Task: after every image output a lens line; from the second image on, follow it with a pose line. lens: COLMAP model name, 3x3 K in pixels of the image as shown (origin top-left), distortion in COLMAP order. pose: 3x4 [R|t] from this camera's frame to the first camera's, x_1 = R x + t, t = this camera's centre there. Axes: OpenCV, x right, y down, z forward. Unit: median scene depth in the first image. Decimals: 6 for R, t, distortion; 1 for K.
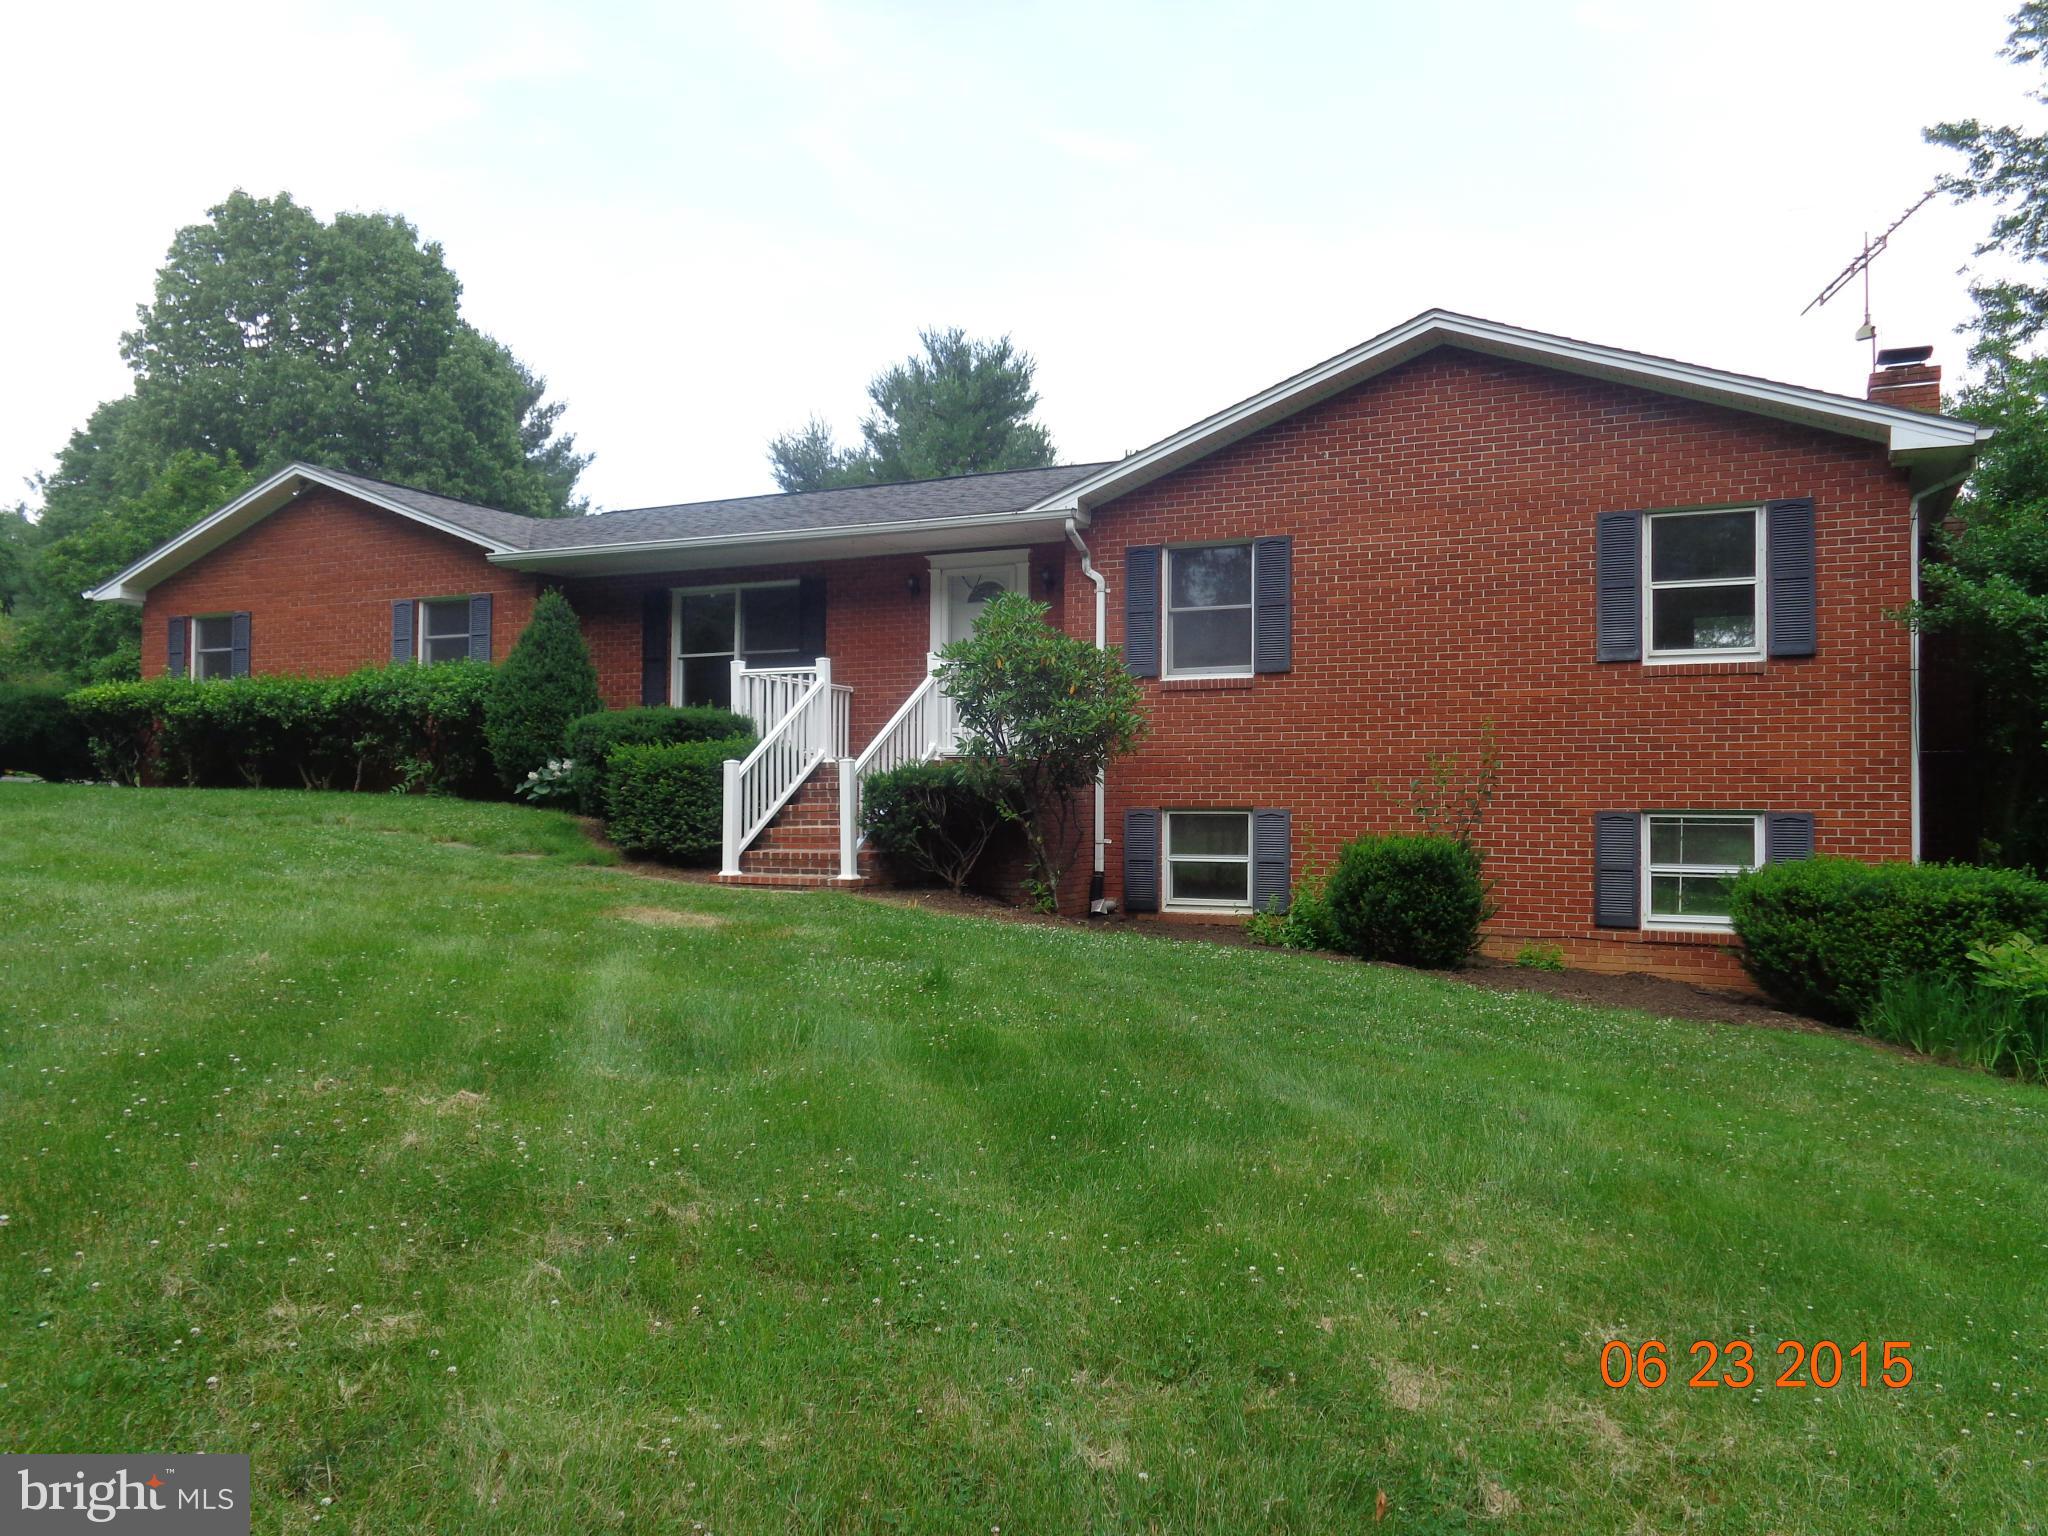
lens RADIAL K [[1548.0, 0, 1024.0], [0, 1548.0, 768.0], [0, 0, 1]] dist [-0.003860, 0.018724]
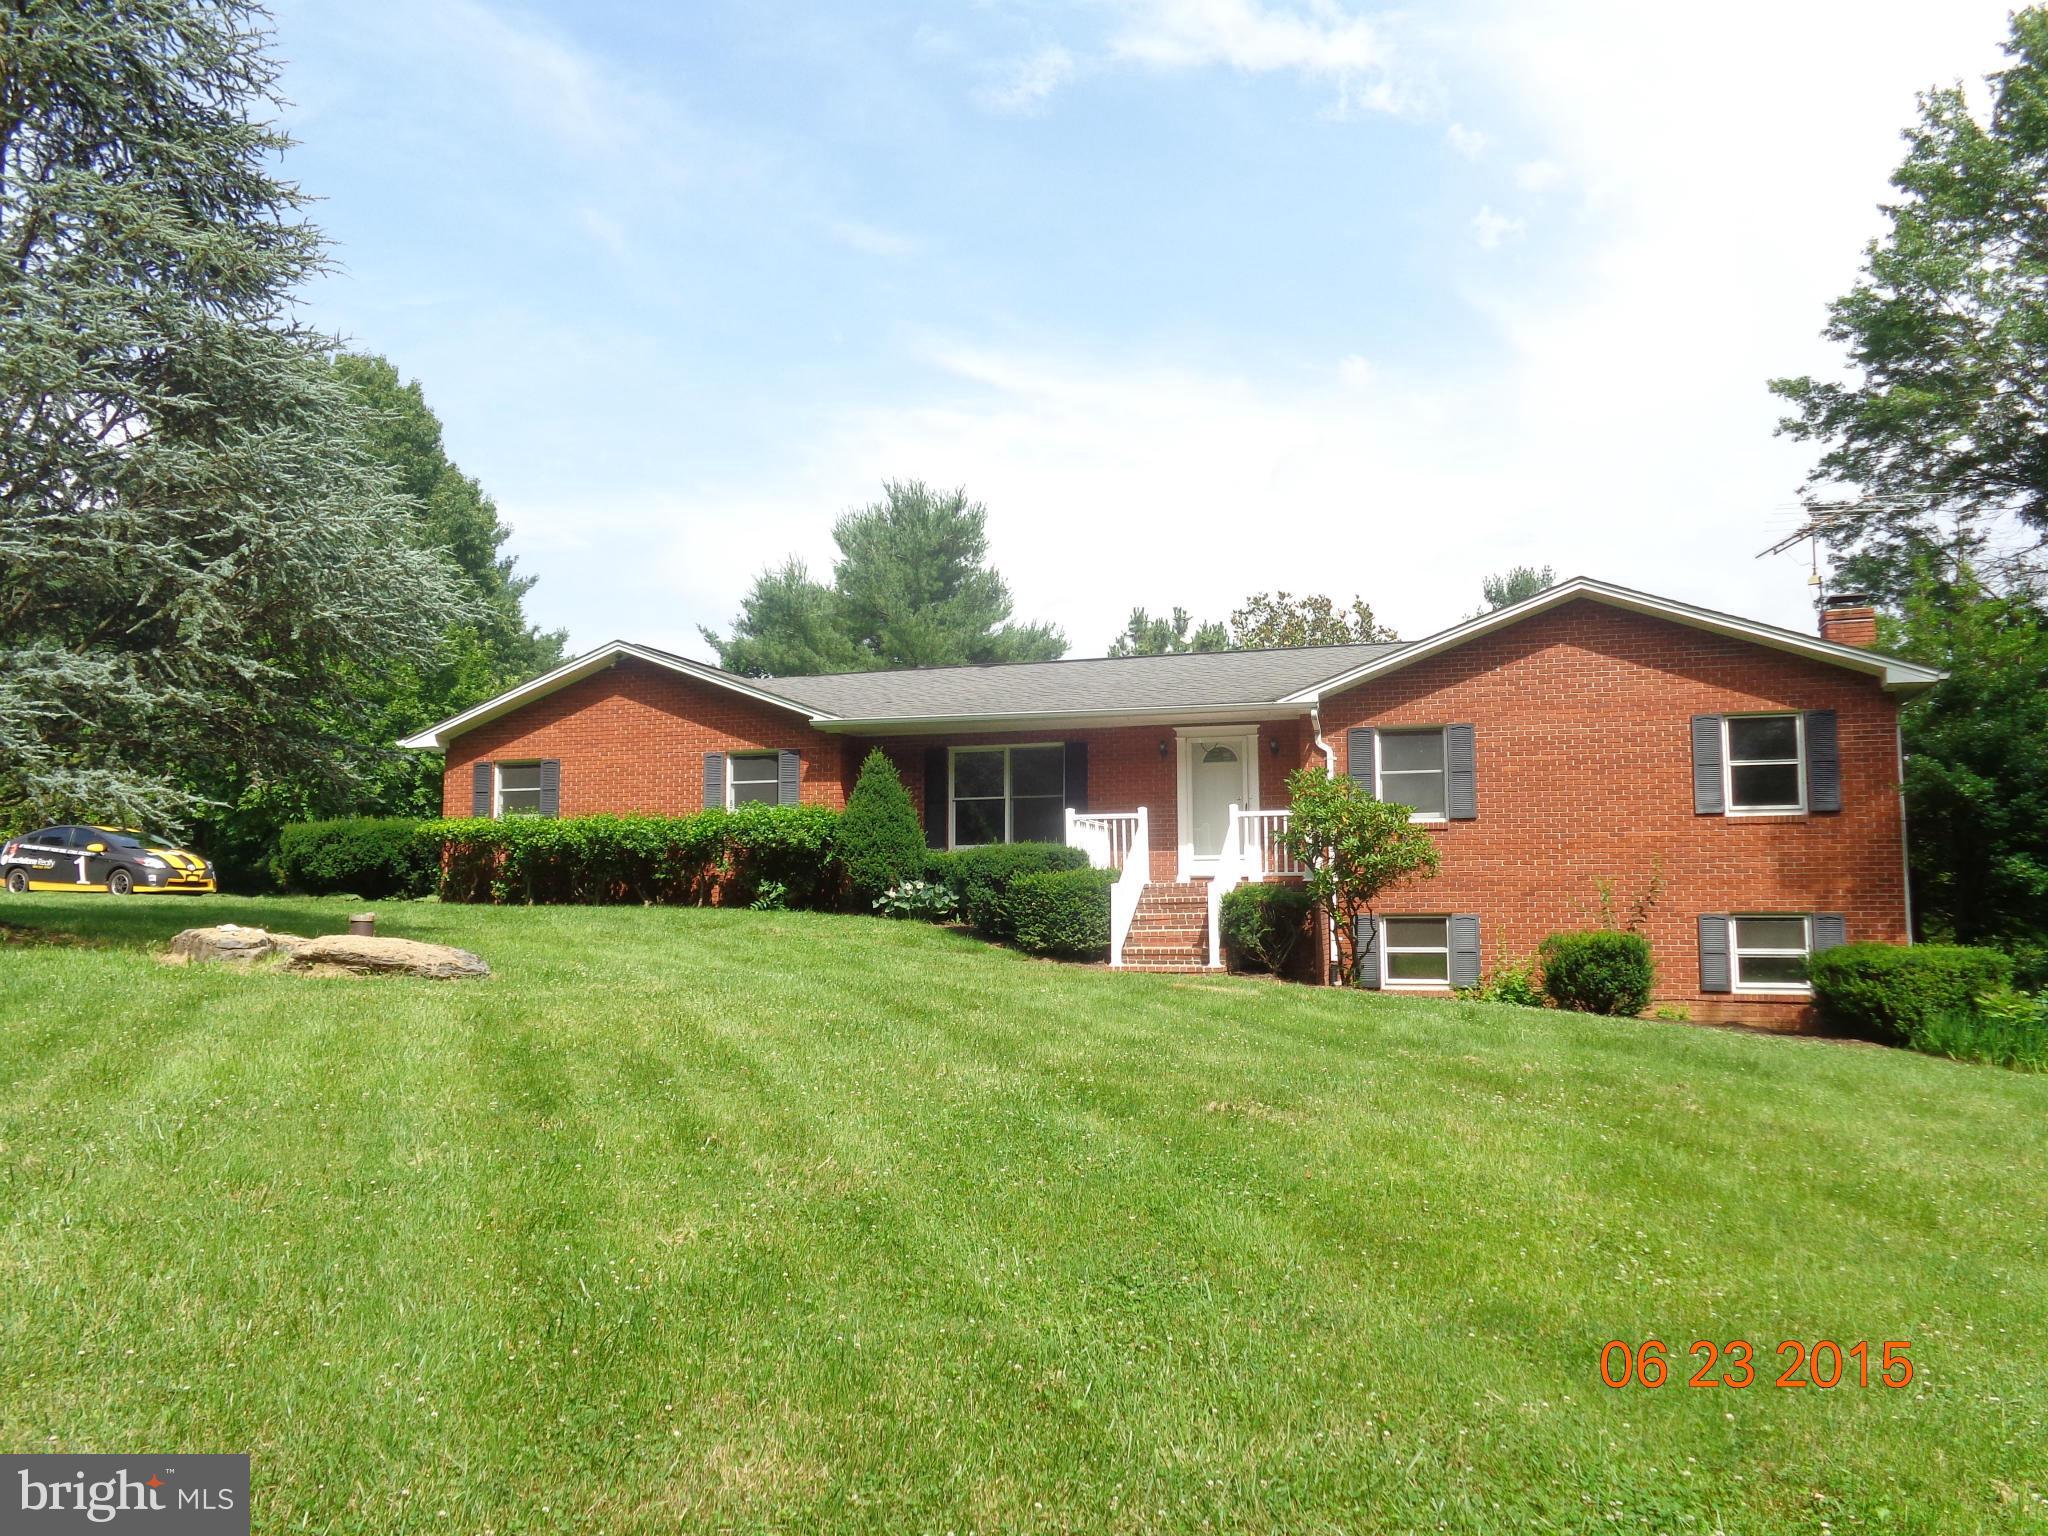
lens RADIAL K [[1567.6, 0, 1024.0], [0, 1567.6, 768.0], [0, 0, 1]] dist [0.014004, -0.002325]
pose [[0.989531, 0.003408, 0.144278, -0.435757], [0.005989, 0.997890, -0.064649, -0.016433], [-0.144194, 0.064836, 0.987423, -0.363609]]
